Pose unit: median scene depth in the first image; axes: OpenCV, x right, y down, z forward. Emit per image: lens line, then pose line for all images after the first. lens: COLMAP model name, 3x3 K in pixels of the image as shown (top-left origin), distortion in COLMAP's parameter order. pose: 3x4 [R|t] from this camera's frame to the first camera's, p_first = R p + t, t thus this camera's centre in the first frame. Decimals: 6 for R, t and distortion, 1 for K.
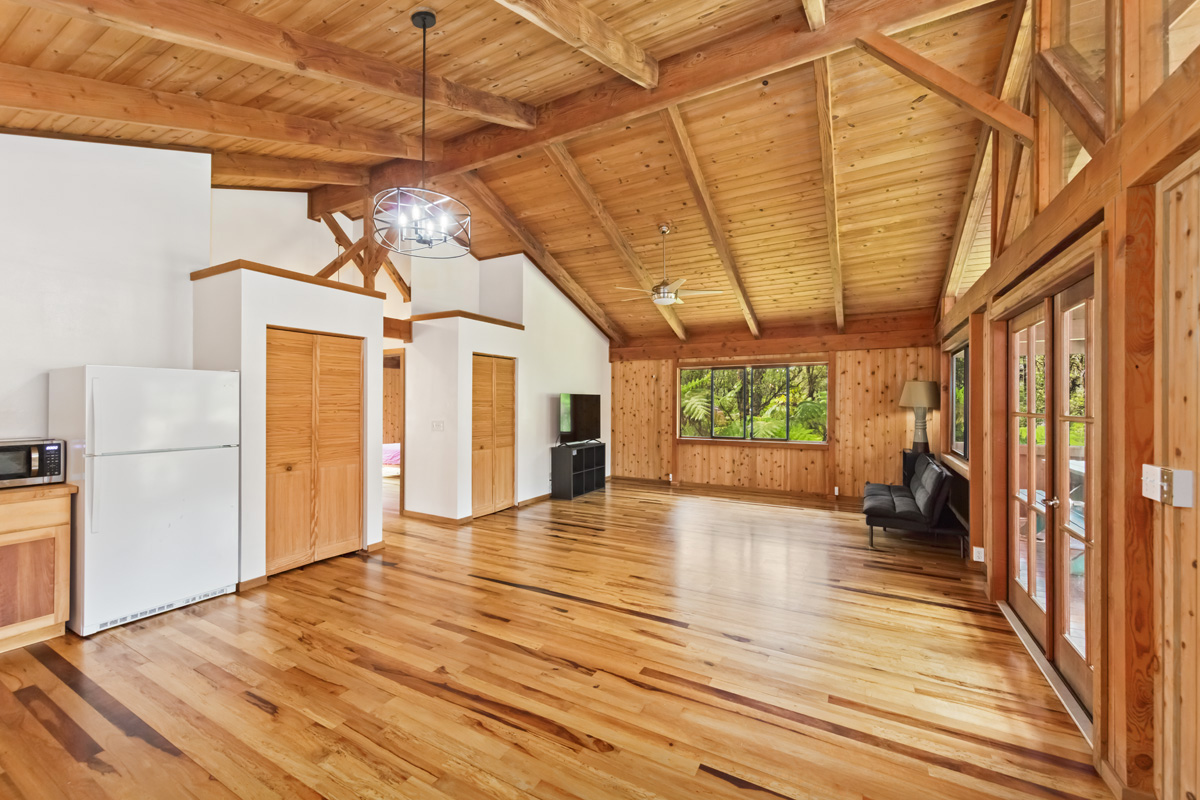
lens RADIAL K [[463.0, 0, 620.8], [0, 463.0, 403.0], [0, 0, 1]] dist [0.001333, 0.000013]
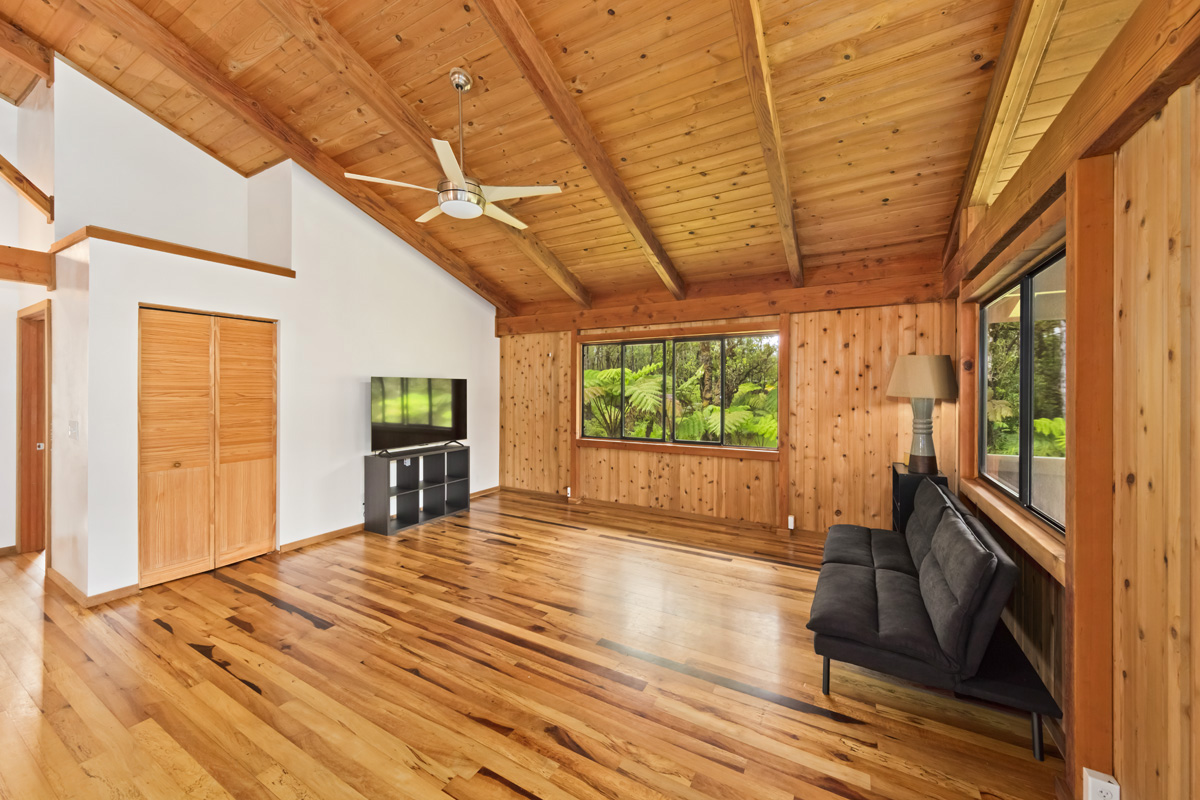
lens RADIAL K [[442.3, 0, 601.6], [0, 442.3, 389.8], [0, 0, 1]] dist [0.002345, -0.000093]
pose [[0.999524, 0.000823, -0.030825, 0.224654], [-0.000846, 0.999999, -0.000746, -0.000869], [0.030824, 0.000772, 0.999525, 0.374184]]
